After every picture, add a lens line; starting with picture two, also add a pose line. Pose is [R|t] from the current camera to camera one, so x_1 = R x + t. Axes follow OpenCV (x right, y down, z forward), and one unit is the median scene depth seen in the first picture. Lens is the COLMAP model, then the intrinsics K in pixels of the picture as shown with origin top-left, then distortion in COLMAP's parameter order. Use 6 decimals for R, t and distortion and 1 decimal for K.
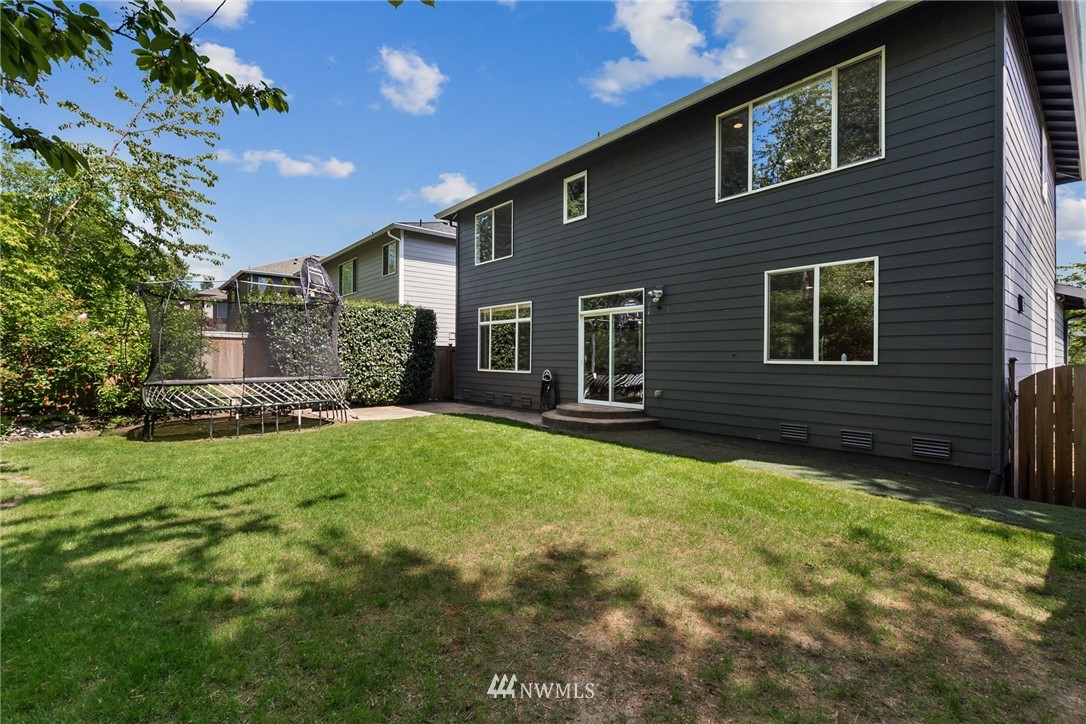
lens RADIAL K [[476.3, 0, 540.9], [0, 476.3, 360.1], [0, 0, 1]] dist [0.006712, -0.003522]
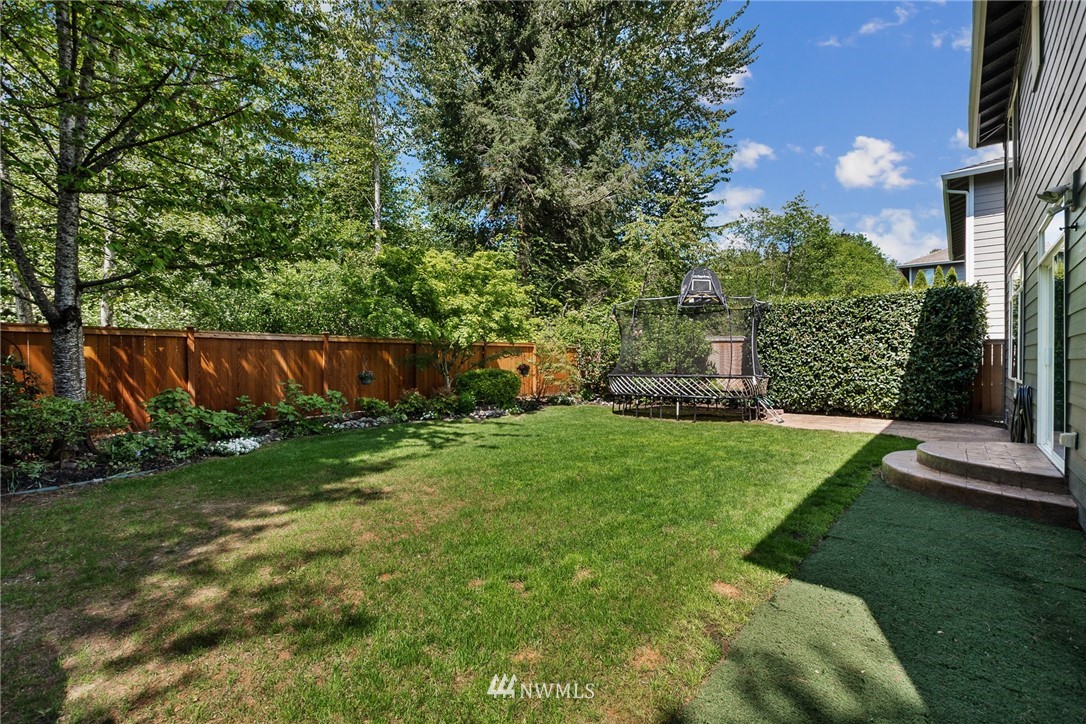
lens RADIAL K [[476.3, 0, 541.8], [0, 476.3, 359.6], [0, 0, 1]] dist [0.006712, -0.003522]
pose [[0.140989, 0.002675, -0.990008, 1.669955], [-0.006526, 0.999977, 0.001773, 0.002026], [0.989990, 0.006211, 0.141003, 1.430333]]
